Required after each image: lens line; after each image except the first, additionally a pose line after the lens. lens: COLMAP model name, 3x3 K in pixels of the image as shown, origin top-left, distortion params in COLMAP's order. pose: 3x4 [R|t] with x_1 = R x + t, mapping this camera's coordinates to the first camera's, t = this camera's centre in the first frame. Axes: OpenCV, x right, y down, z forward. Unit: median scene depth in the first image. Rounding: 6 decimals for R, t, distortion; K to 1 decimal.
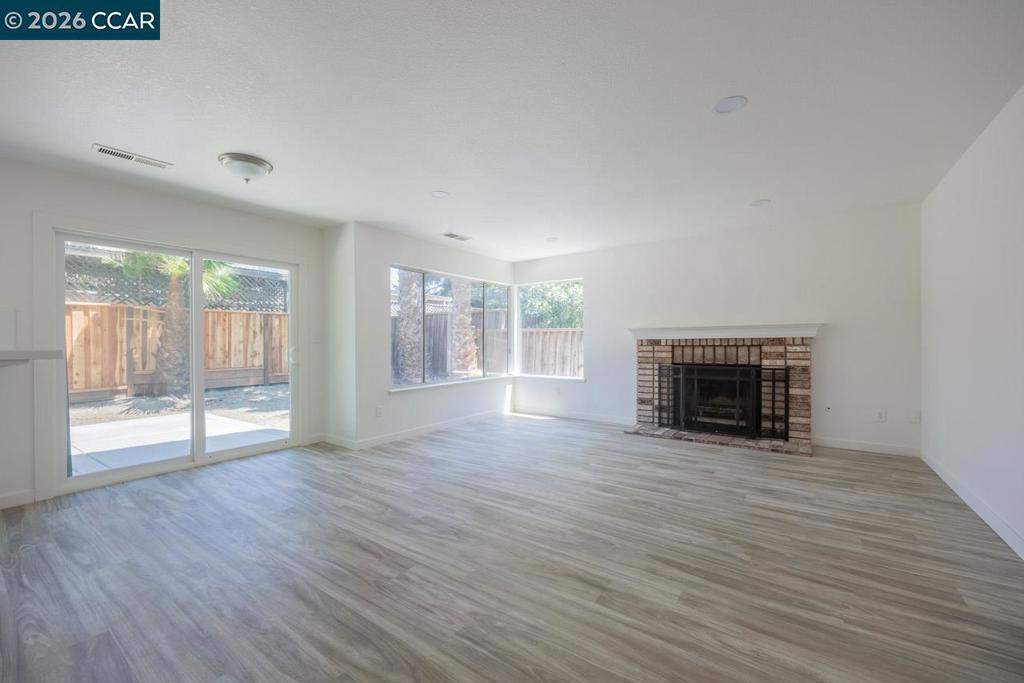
lens RADIAL K [[396.3, 0, 505.1], [0, 396.3, 342.0], [0, 0, 1]] dist [-0.001707, -0.001661]
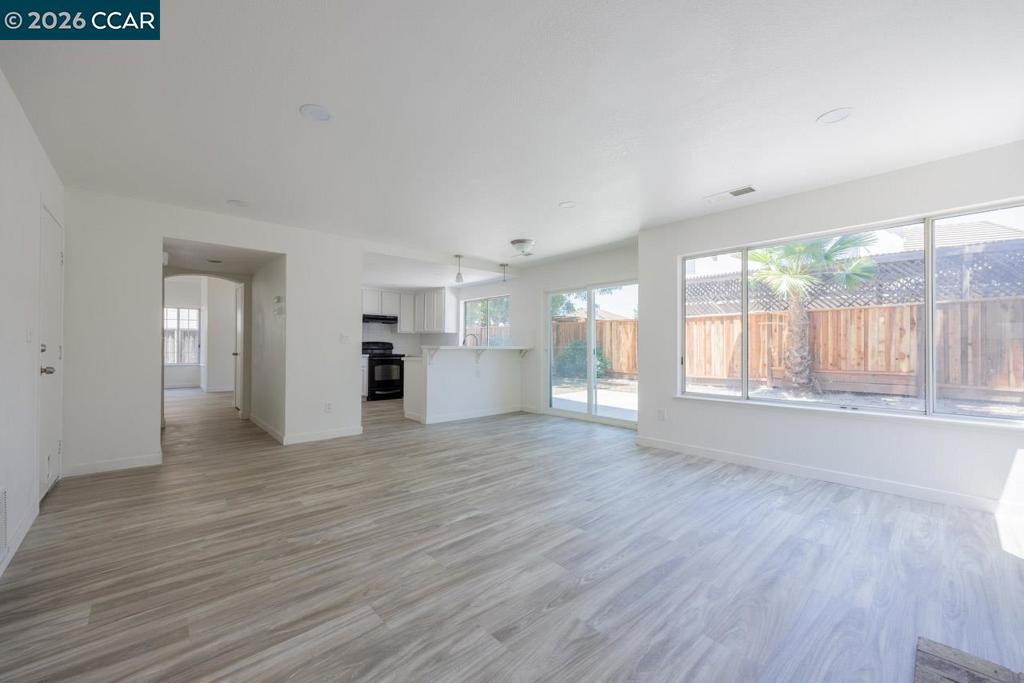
lens RADIAL K [[396.3, 0, 504.0], [0, 396.3, 344.5], [0, 0, 1]] dist [-0.001707, -0.001661]
pose [[-0.191452, 0.003771, -0.981495, 1.104011], [0.004333, 0.999986, 0.002997, -0.001144], [0.981492, -0.003679, -0.191466, 1.256787]]
